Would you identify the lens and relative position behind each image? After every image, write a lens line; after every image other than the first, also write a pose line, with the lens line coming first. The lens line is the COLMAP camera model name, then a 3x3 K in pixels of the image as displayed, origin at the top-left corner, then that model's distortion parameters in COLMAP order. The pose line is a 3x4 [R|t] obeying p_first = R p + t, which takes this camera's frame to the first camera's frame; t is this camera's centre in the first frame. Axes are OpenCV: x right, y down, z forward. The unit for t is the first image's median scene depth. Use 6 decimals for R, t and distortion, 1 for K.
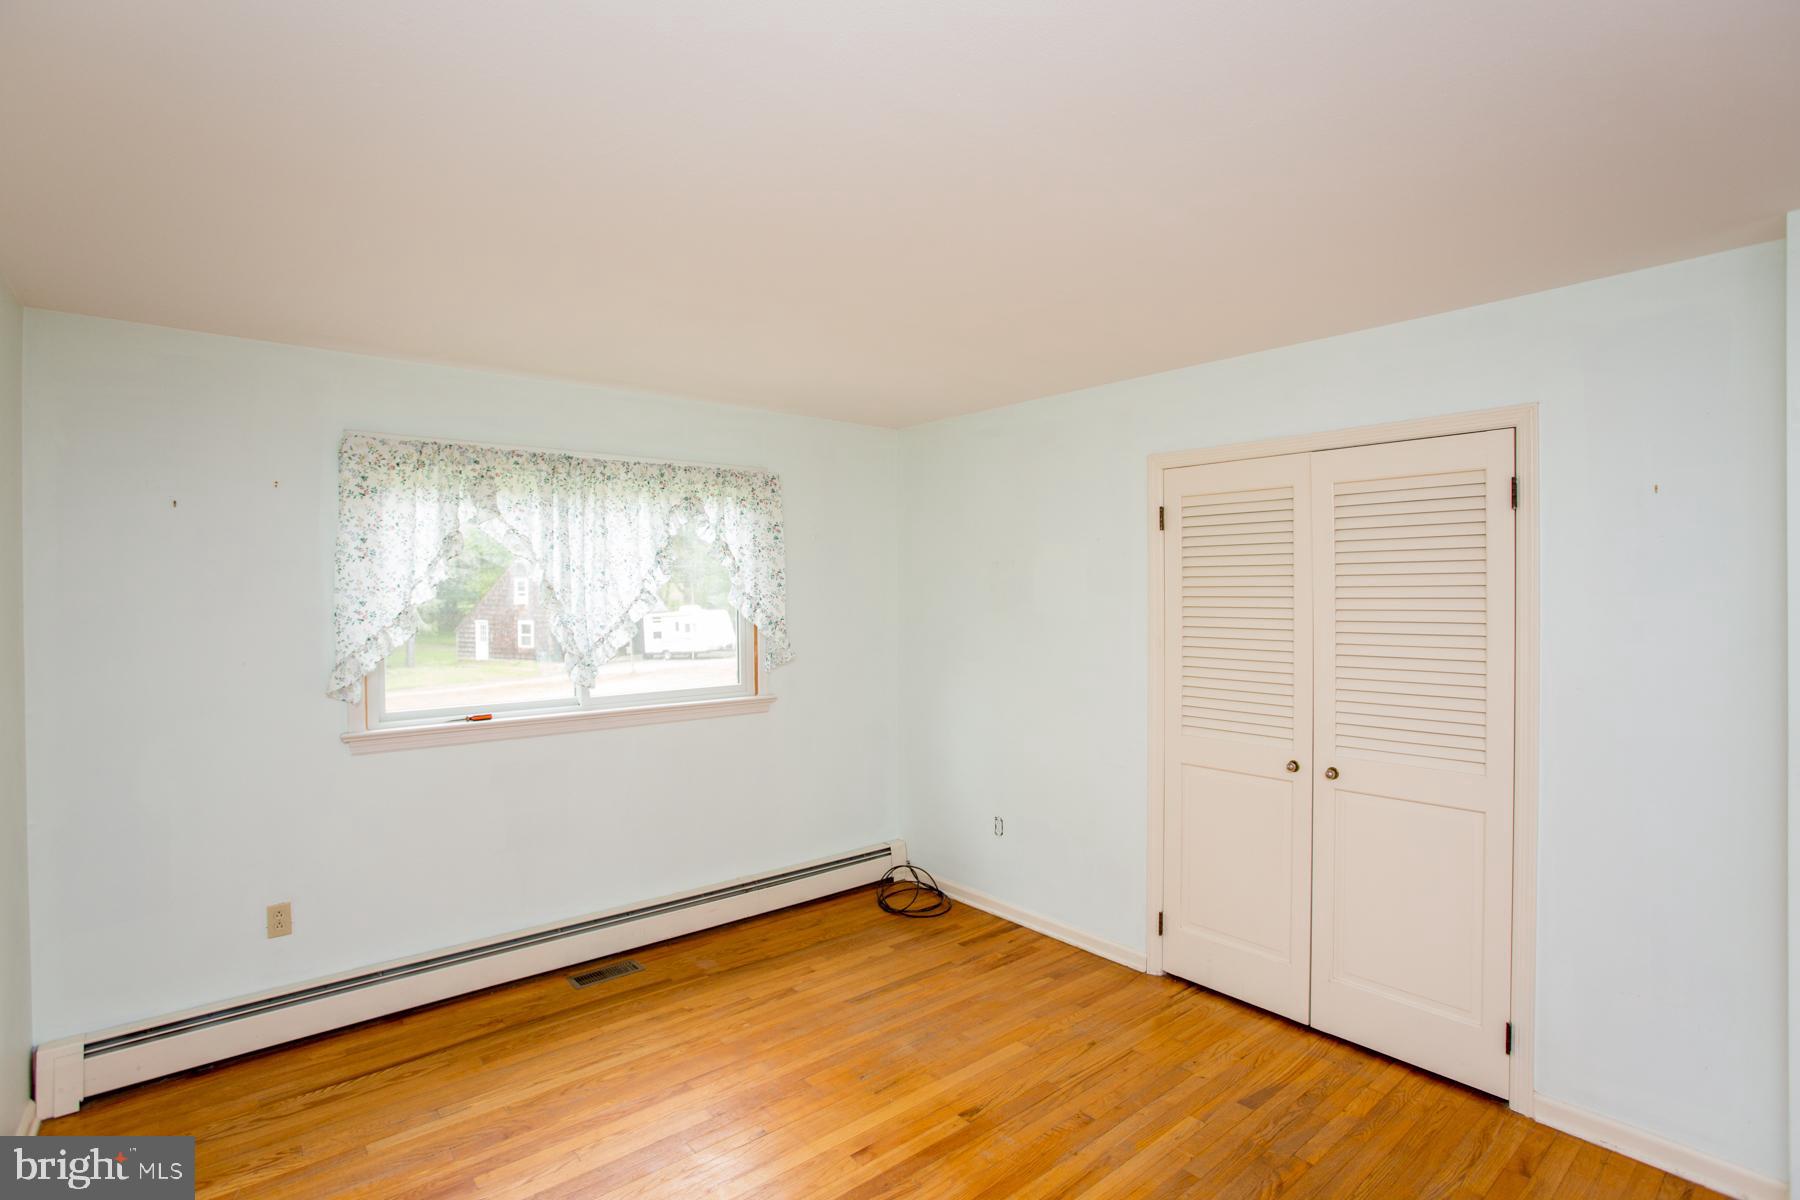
lens RADIAL K [[871.7, 0, 900.0], [0, 871.7, 600.0], [0, 0, 1]] dist [-0.072137, 0.031606]
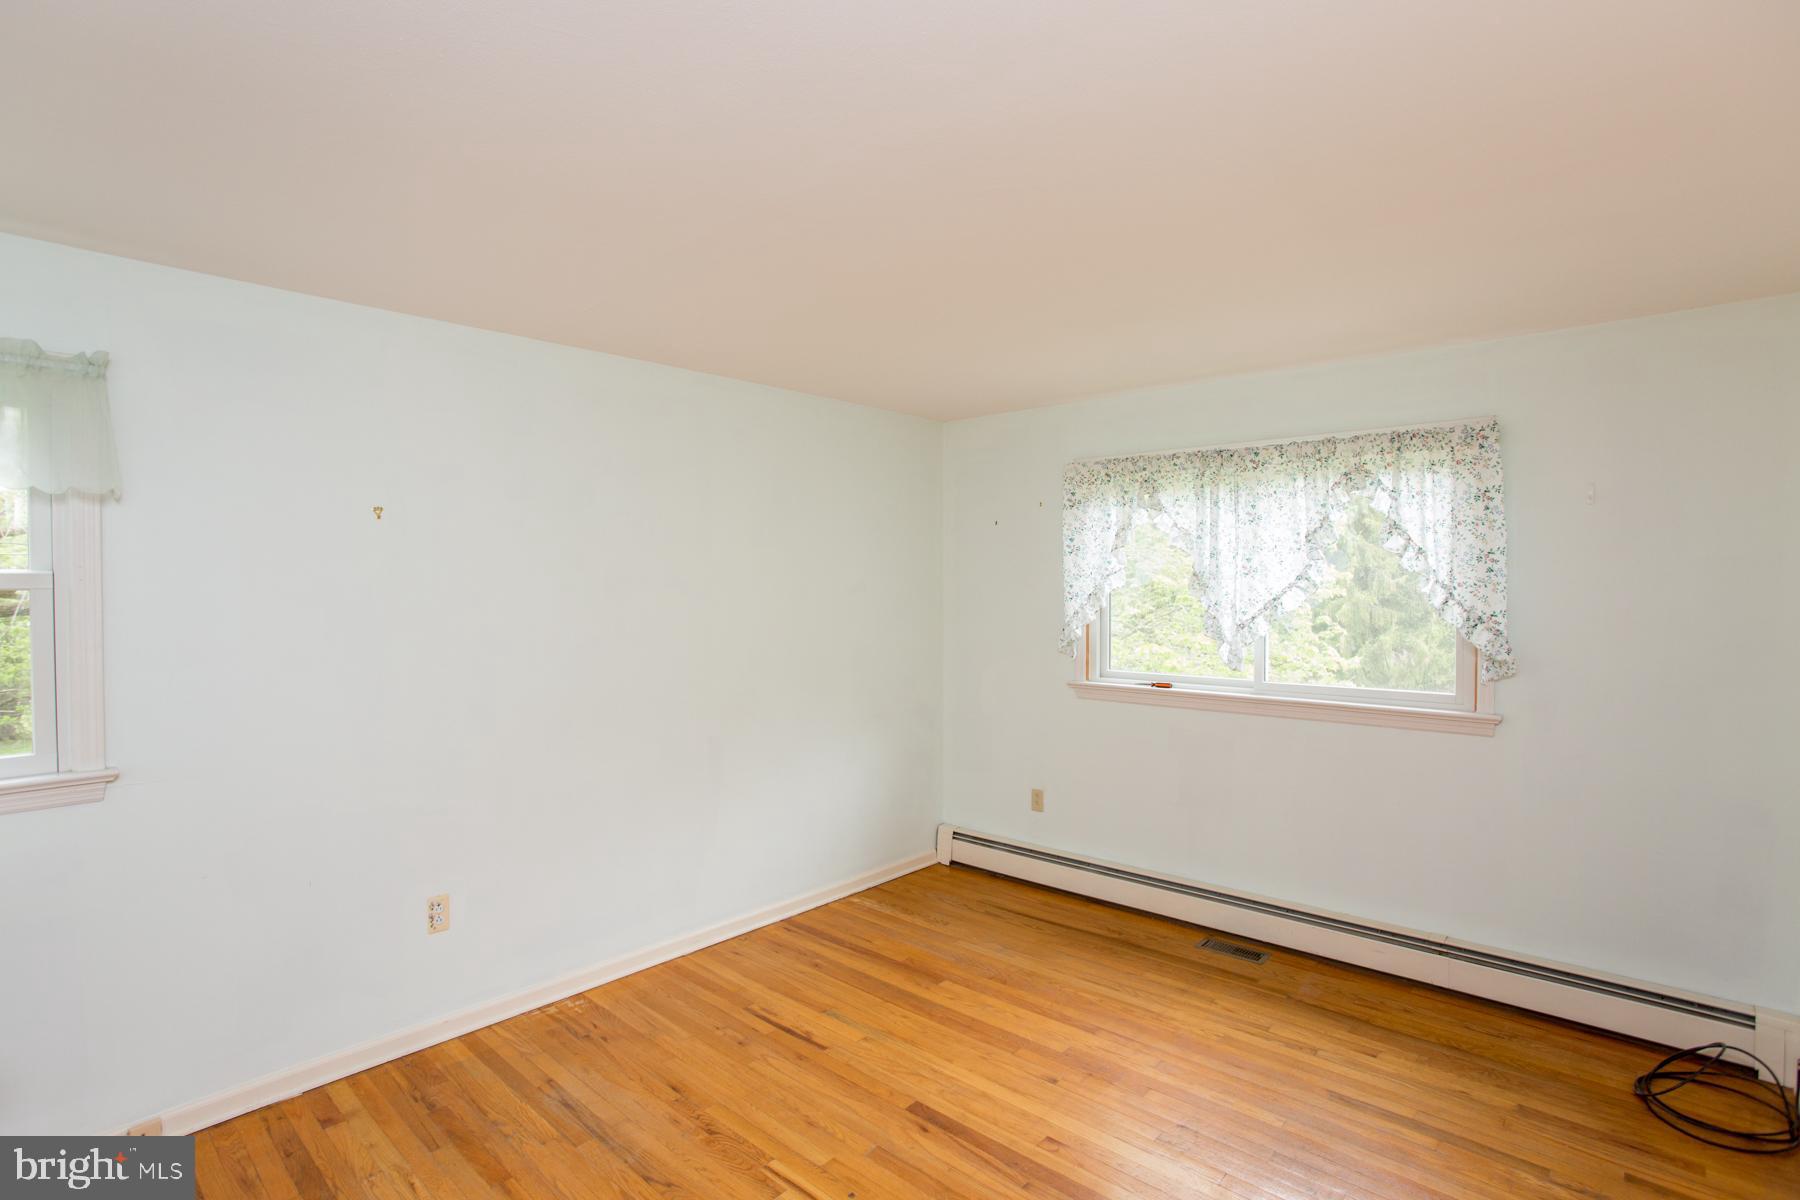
lens RADIAL K [[871.7, 0, 900.0], [0, 871.7, 600.0], [0, 0, 1]] dist [-0.072137, 0.031606]
pose [[0.134417, 0.027013, -0.990557, 0.604506], [-0.009565, 0.999617, 0.025962, -0.006368], [0.990879, 0.005985, 0.134624, 0.460283]]
